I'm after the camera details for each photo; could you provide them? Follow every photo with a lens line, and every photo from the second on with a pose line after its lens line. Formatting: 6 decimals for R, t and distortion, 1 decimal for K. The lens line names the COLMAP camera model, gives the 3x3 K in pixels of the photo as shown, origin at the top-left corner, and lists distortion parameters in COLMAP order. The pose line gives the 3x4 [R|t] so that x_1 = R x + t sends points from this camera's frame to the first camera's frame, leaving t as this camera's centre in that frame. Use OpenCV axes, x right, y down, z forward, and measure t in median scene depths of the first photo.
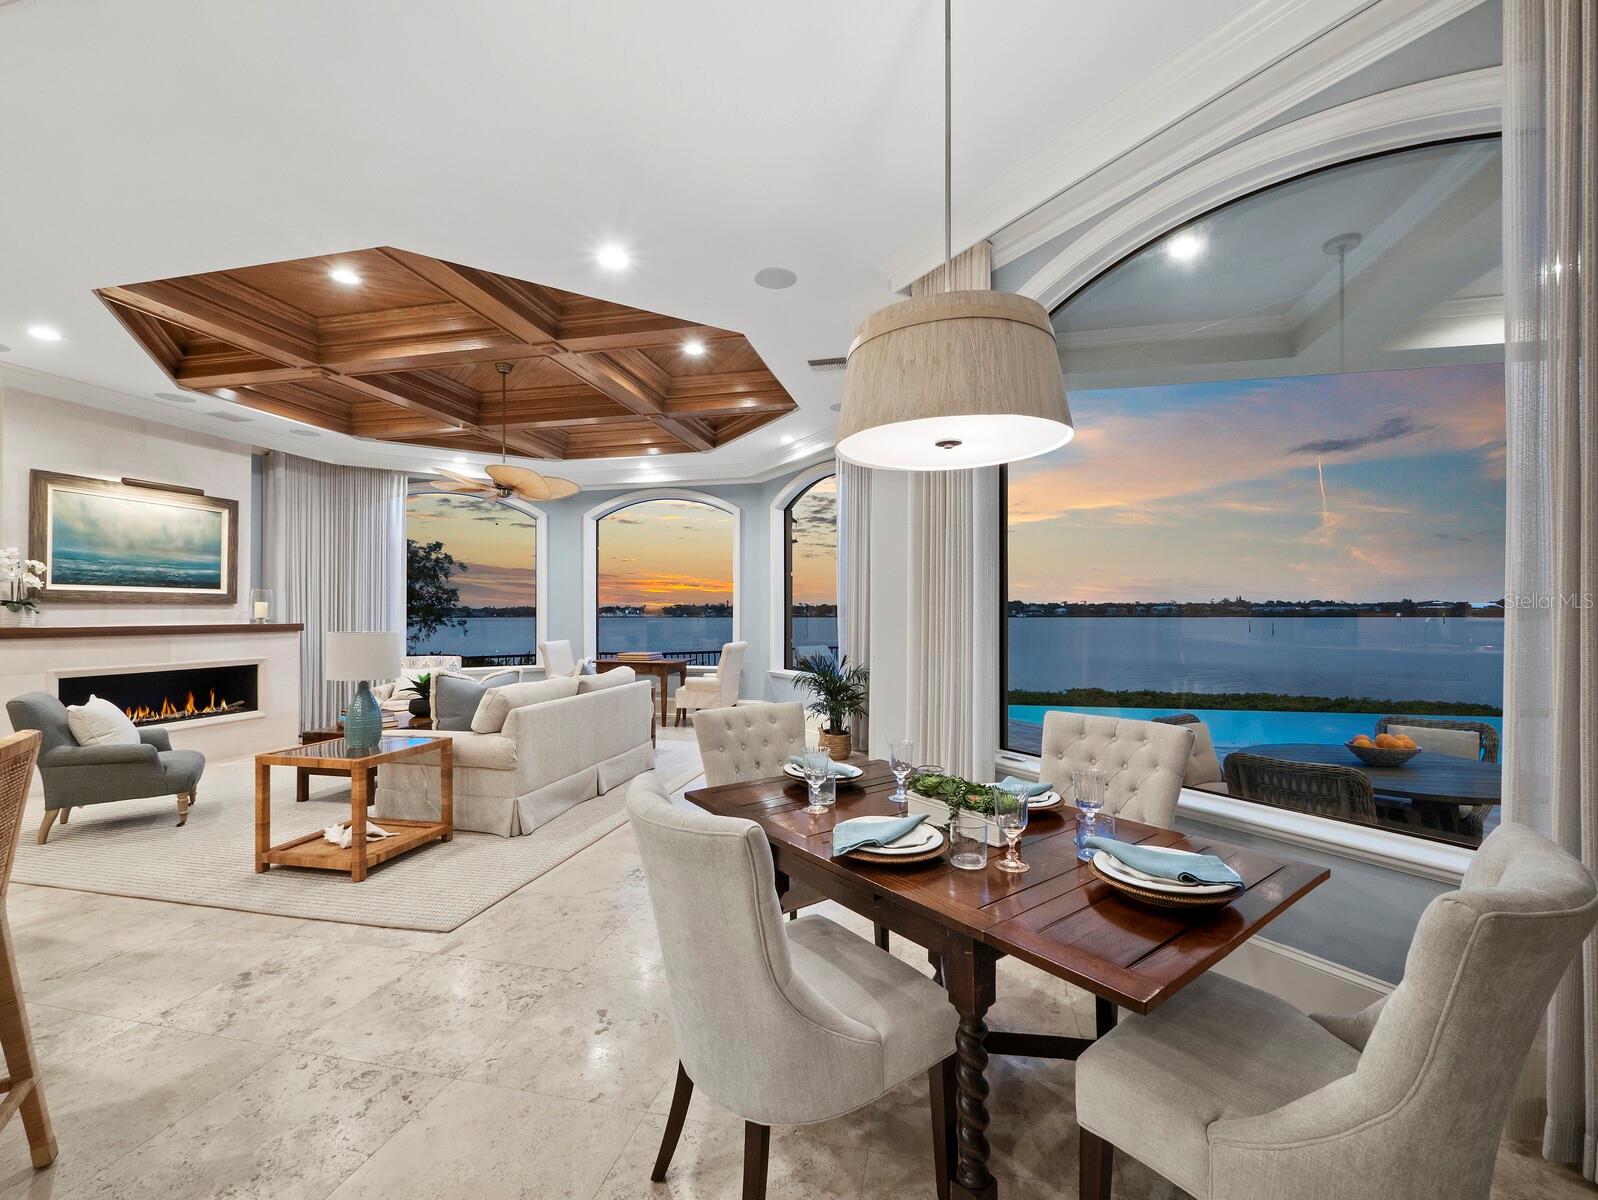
lens RADIAL K [[677.1, 0, 798.1], [0, 677.1, 610.0], [0, 0, 1]] dist [0.000779, 0.000558]
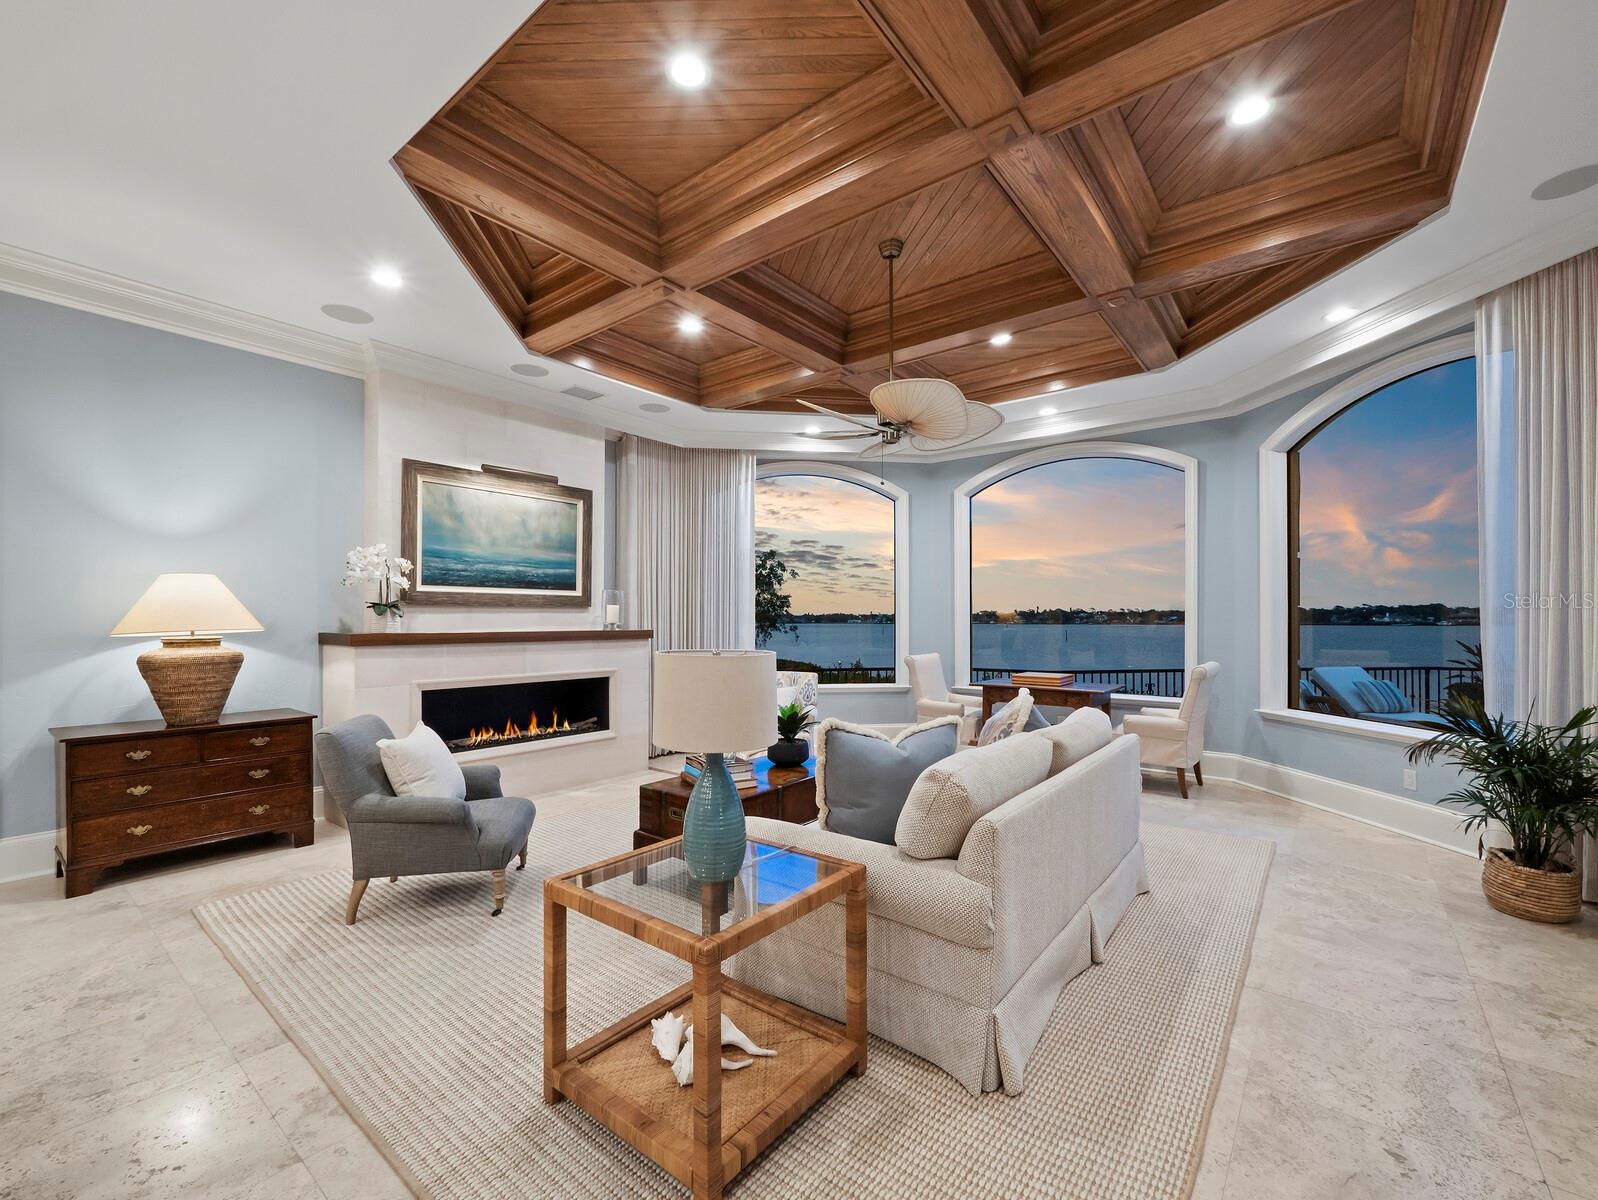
lens RADIAL K [[677.1, 0, 795.5], [0, 677.1, 613.4], [0, 0, 1]] dist [0.000779, 0.000558]
pose [[0.901964, -0.003260, -0.431800, -0.216639], [0.001313, 0.999988, -0.004808, 0.003943], [0.431810, 0.003769, 0.901957, 0.334544]]
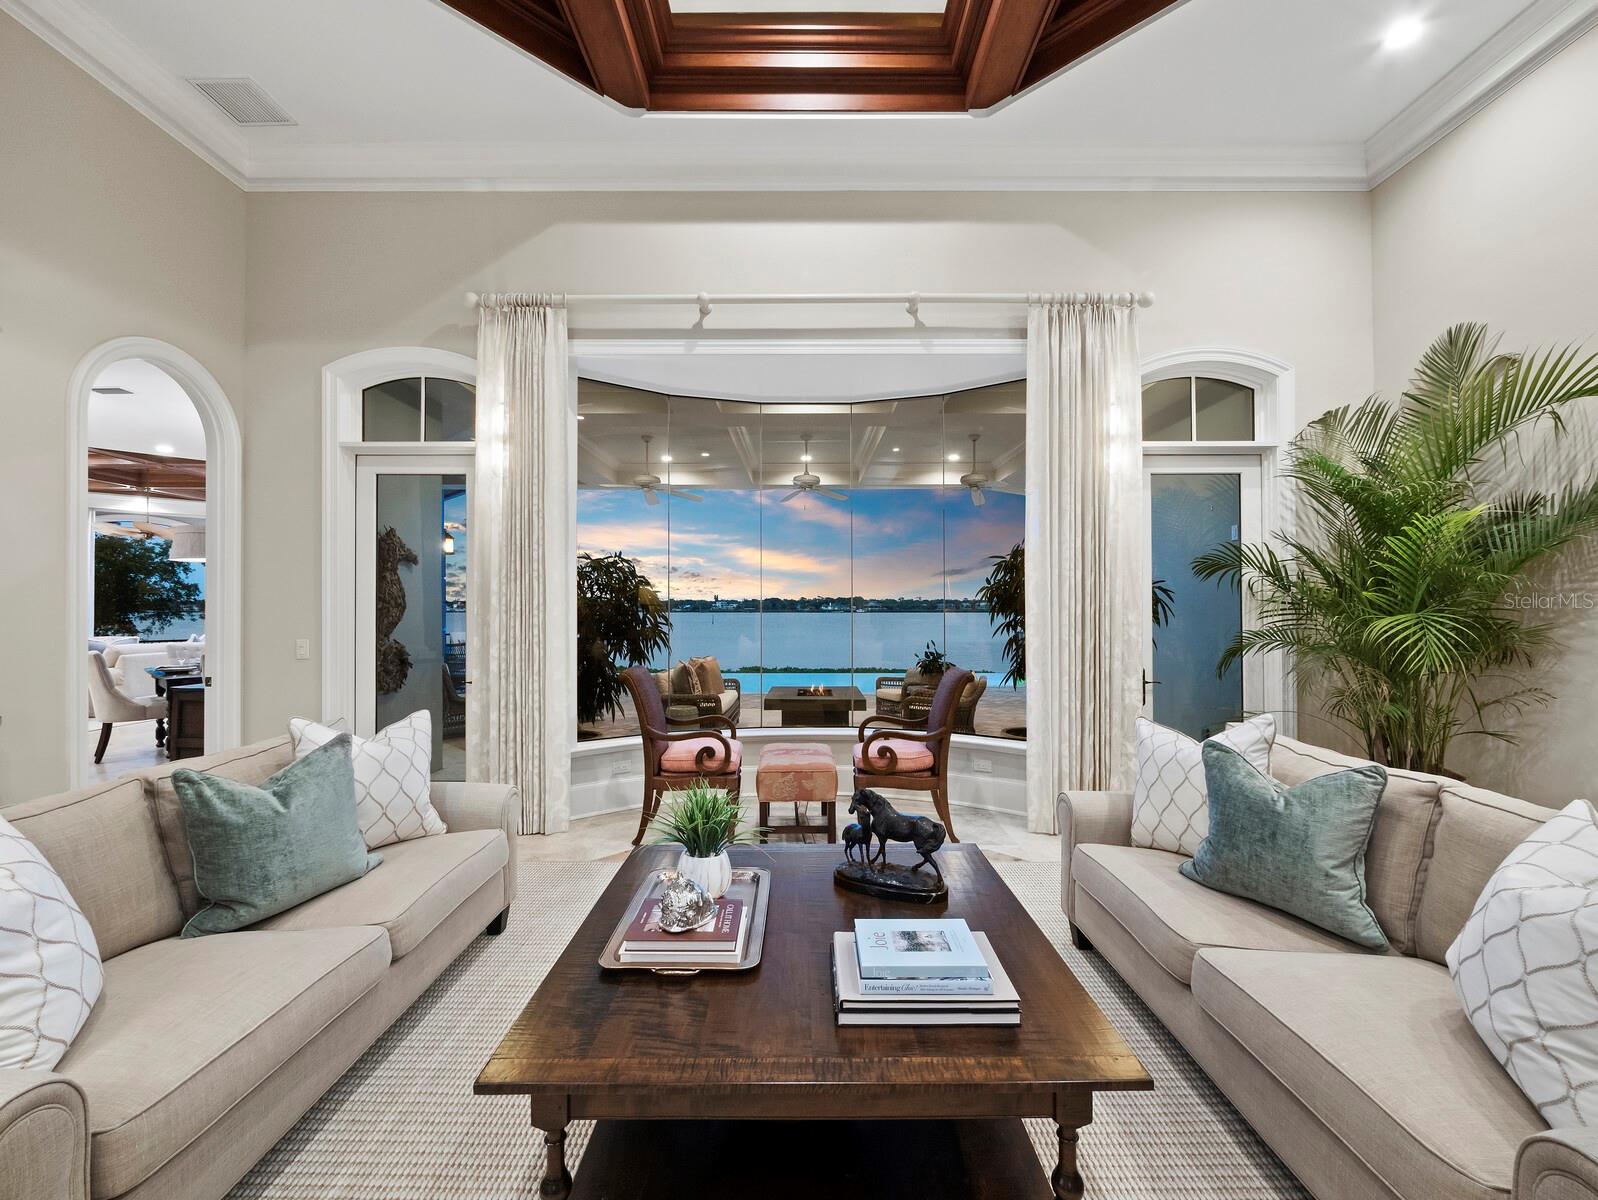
lens RADIAL K [[677.1, 0, 804.0], [0, 677.1, 602.9], [0, 0, 1]] dist [0.000779, 0.000558]
pose [[0.975378, 0.002854, 0.220523, 0.704293], [-0.002107, 0.999991, -0.003620, -0.003937], [-0.220532, 0.003067, 0.975375, -0.889141]]
